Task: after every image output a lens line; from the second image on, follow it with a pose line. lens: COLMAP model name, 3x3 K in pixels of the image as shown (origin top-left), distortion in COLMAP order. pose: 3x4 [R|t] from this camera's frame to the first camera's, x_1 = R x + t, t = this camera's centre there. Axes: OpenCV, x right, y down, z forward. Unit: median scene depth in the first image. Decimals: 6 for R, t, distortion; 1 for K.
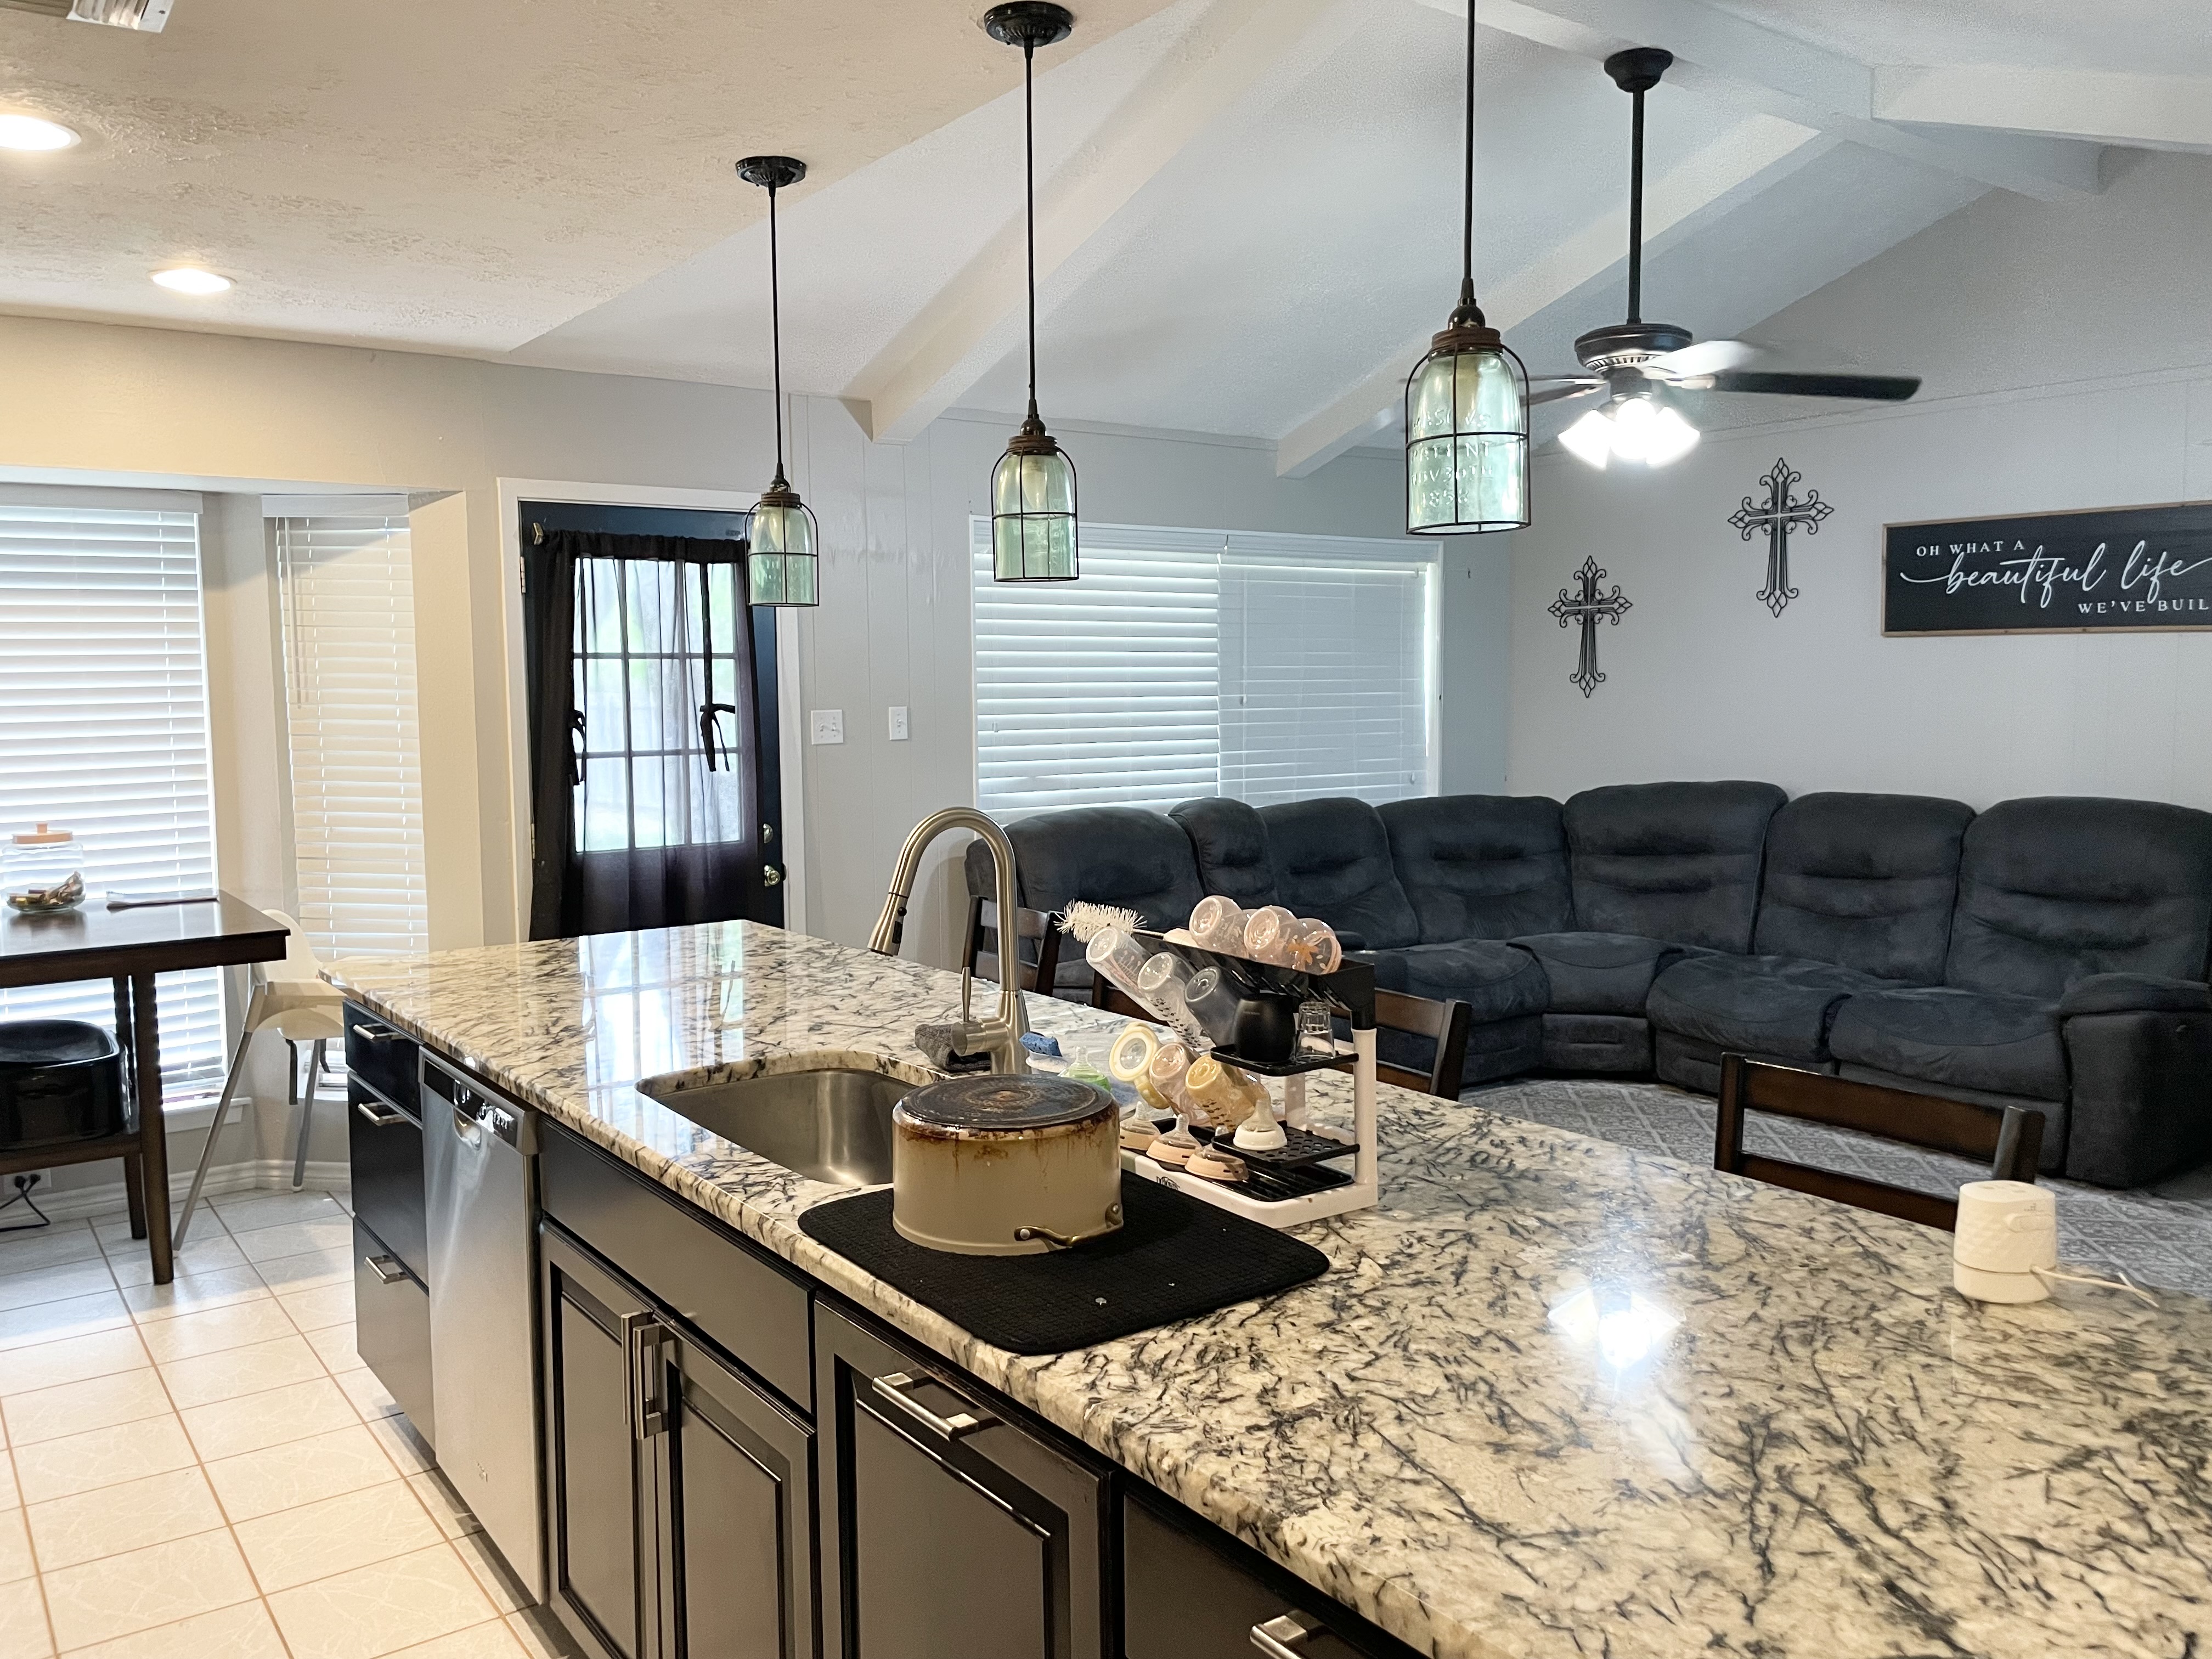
lens RADIAL K [[1696.6, 0, 1101.7], [0, 1696.6, 807.9], [0, 0, 1]] dist [0.086182, -0.123473]
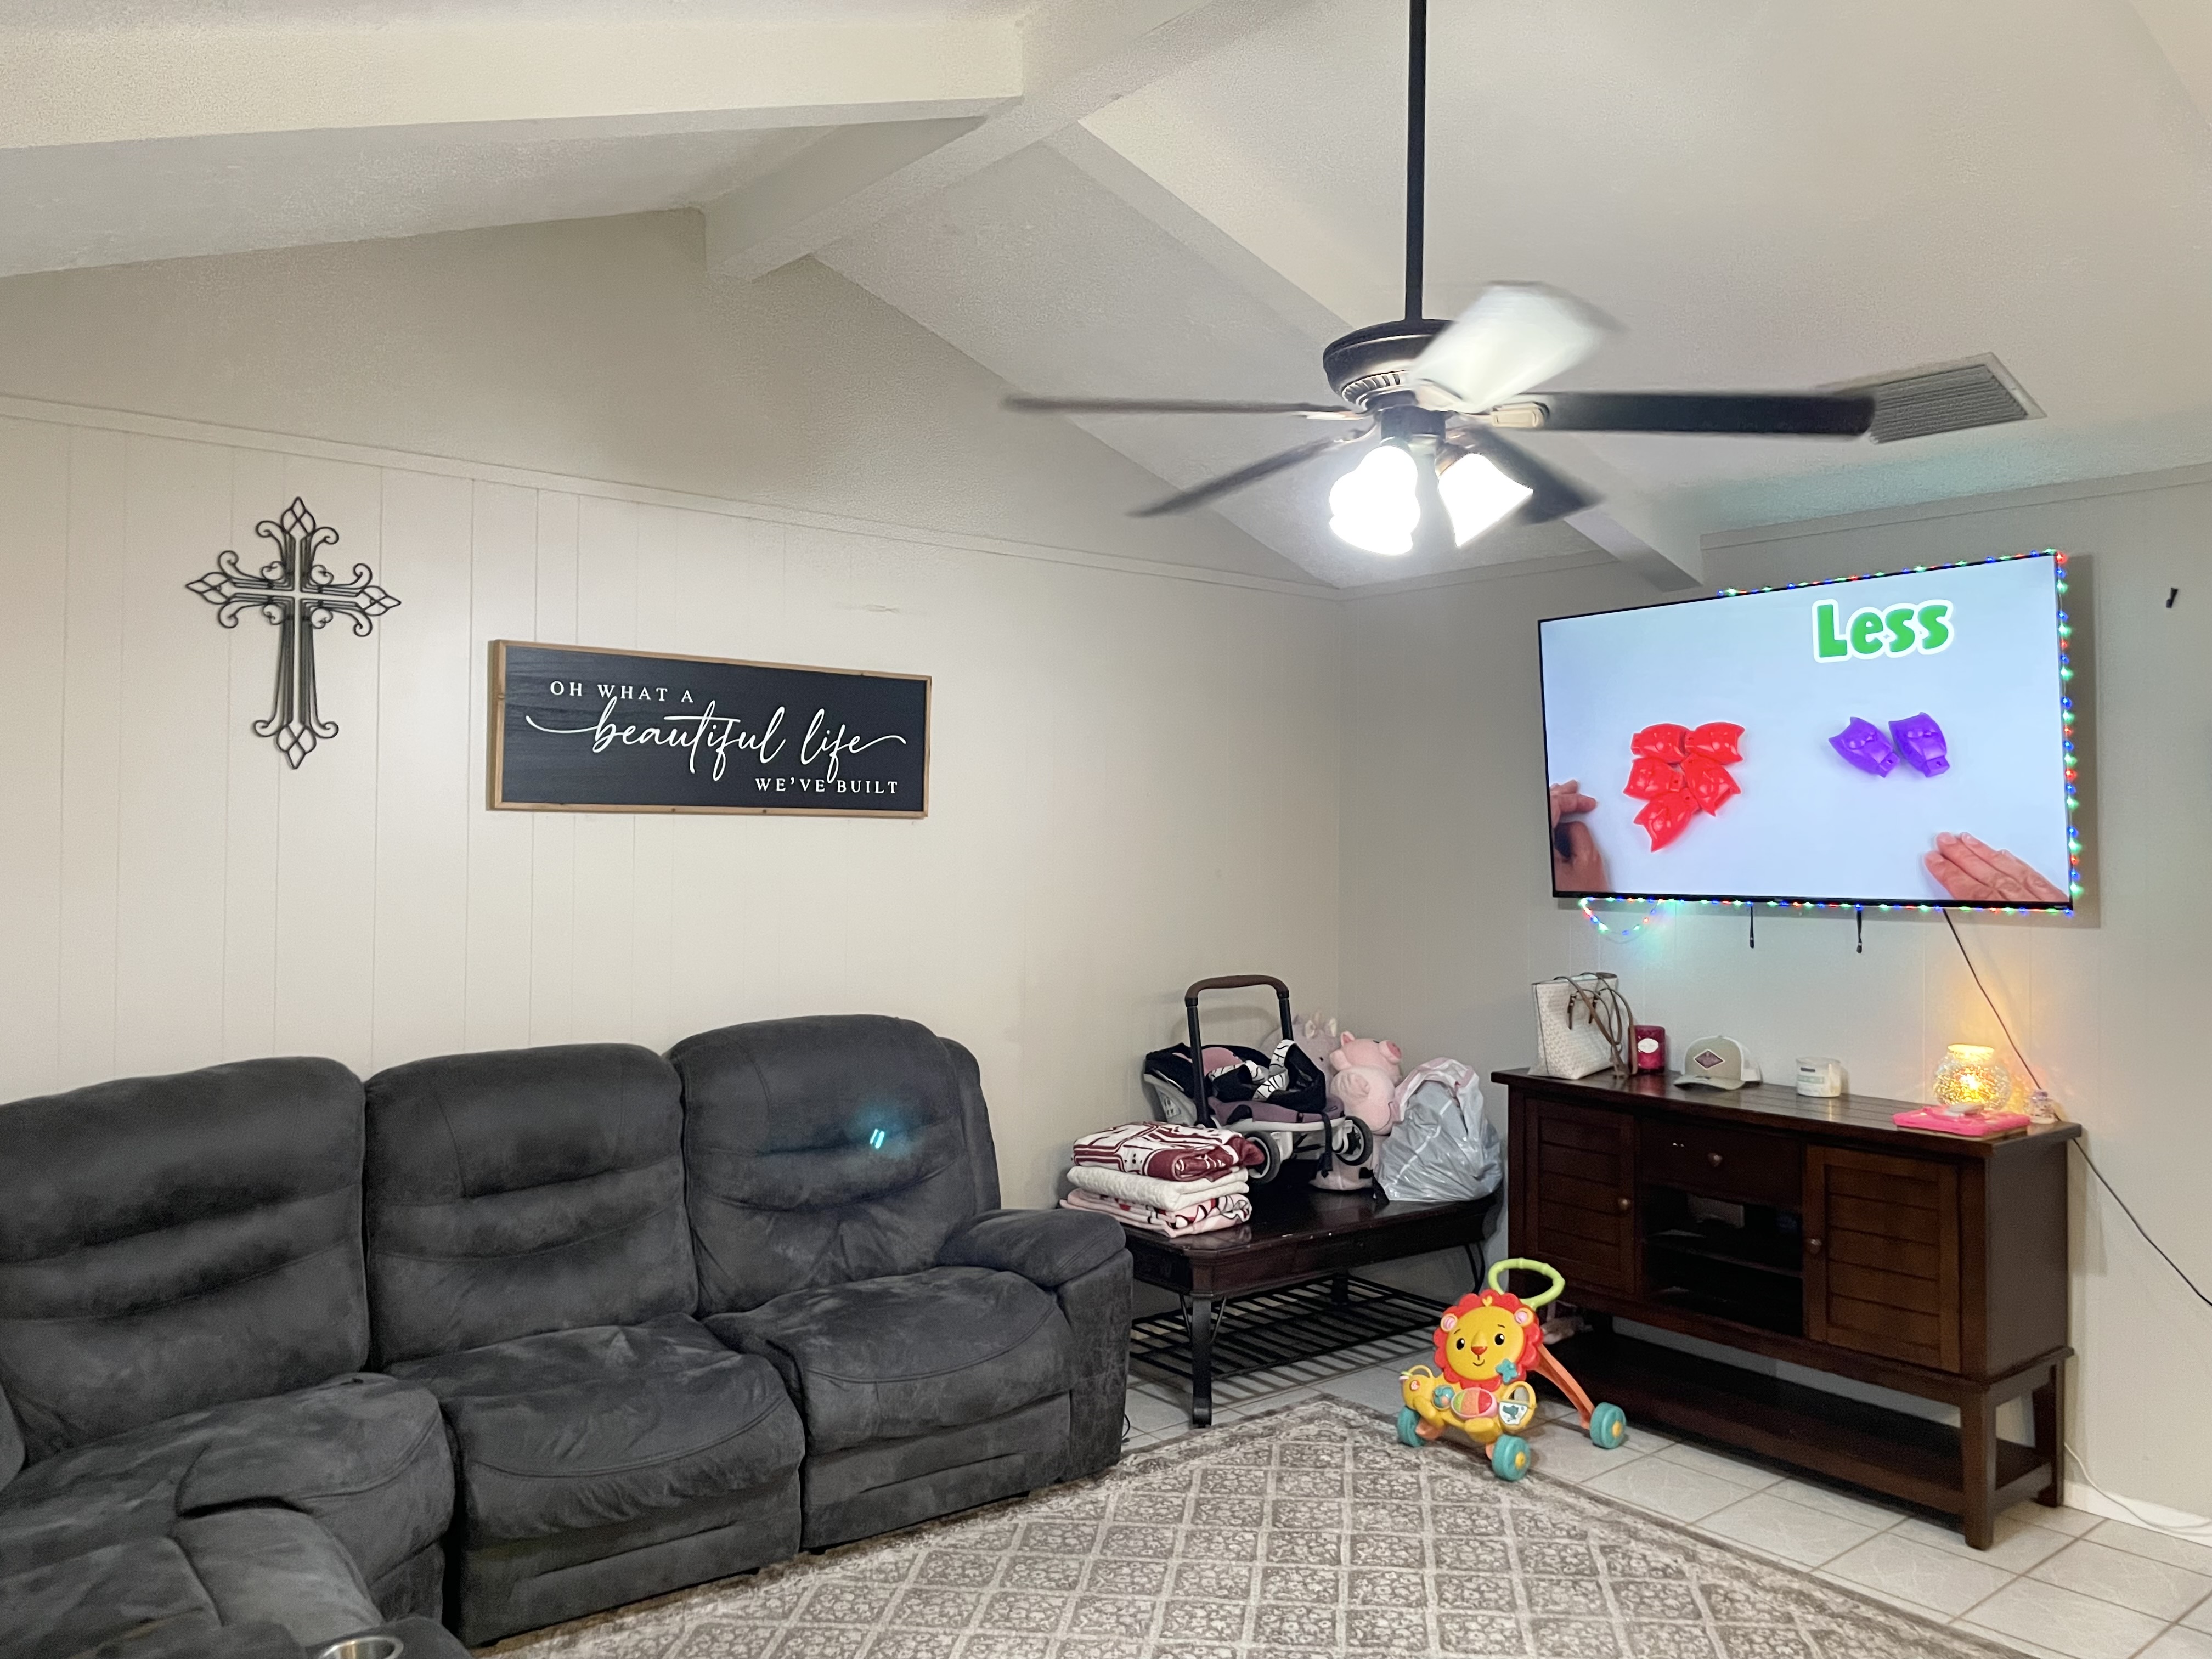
lens RADIAL K [[1696.6, 0, 1063.9], [0, 1696.6, 820.6], [0, 0, 1]] dist [0.086182, -0.123473]
pose [[-0.053264, 0.024827, 0.998272, -0.210337], [0.078535, 0.996699, -0.020598, -0.065251], [-0.995487, 0.077303, -0.055038, 0.825417]]
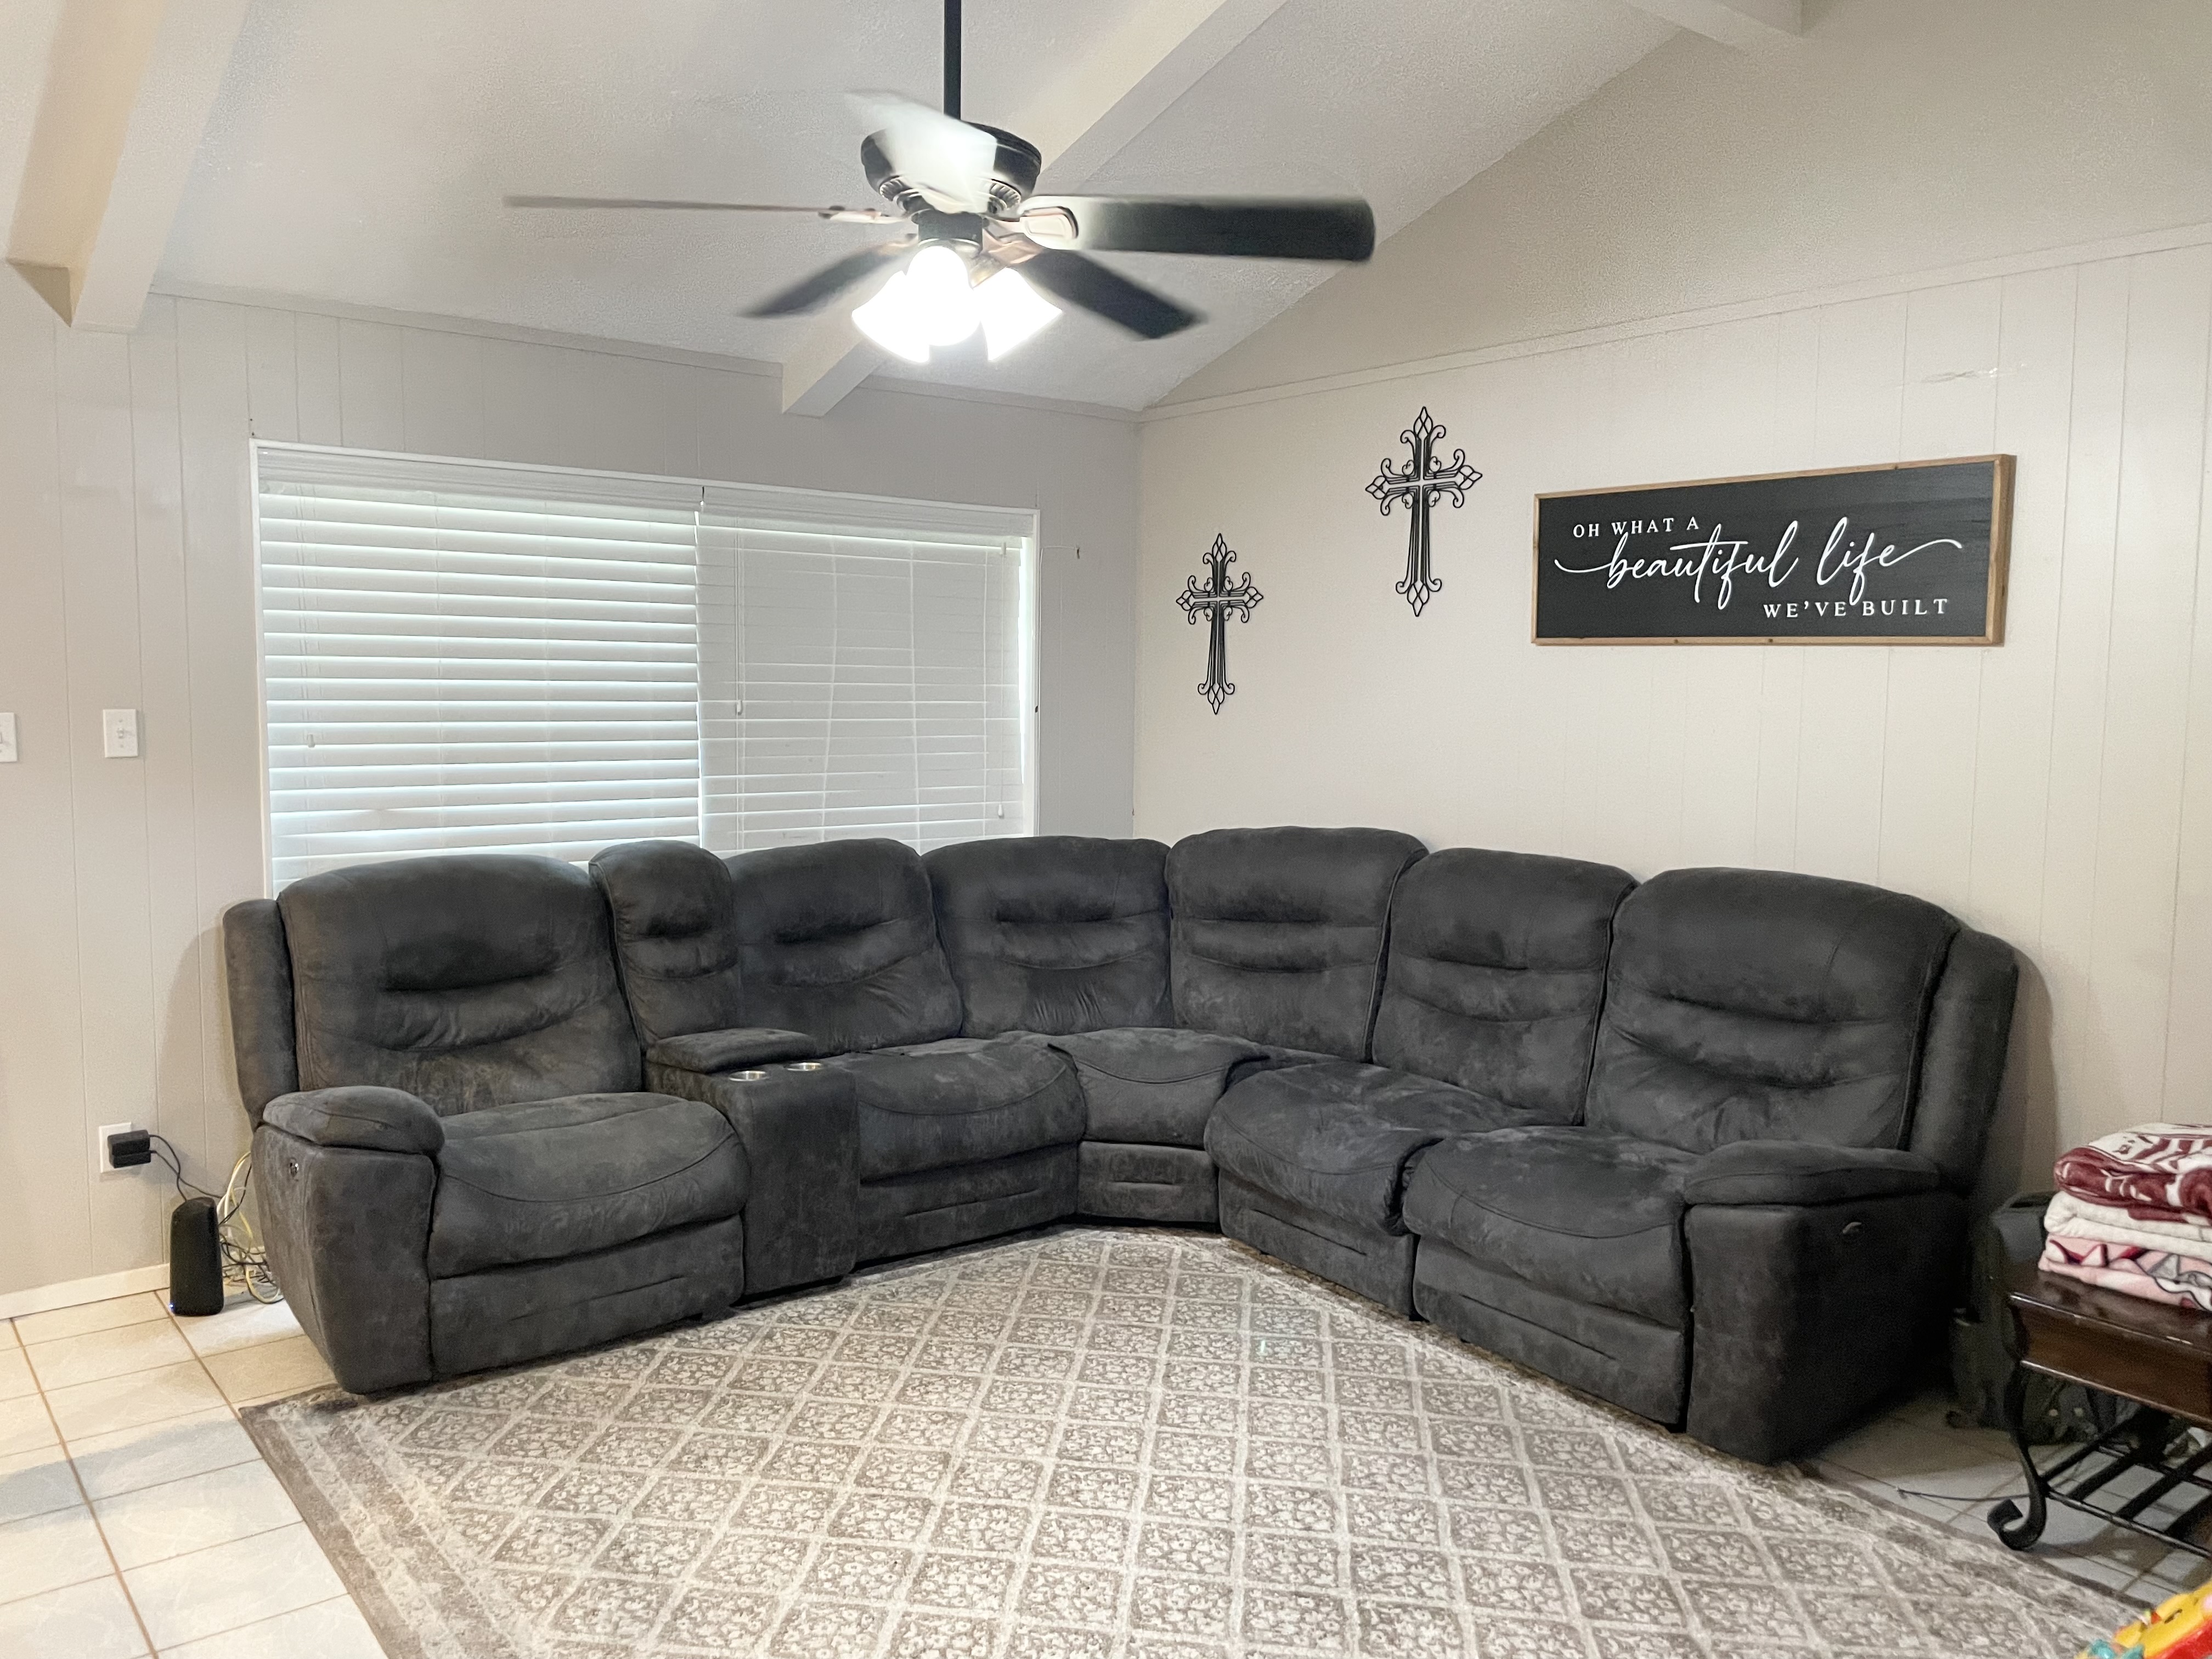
lens RADIAL K [[1696.6, 0, 1104.6], [0, 1696.6, 804.3], [0, 0, 1]] dist [0.086182, -0.123473]
pose [[0.998772, 0.018101, 0.046120, 0.234767], [-0.018147, 0.999835, 0.000577, -0.026810], [-0.046102, -0.001414, 0.998936, 0.263384]]
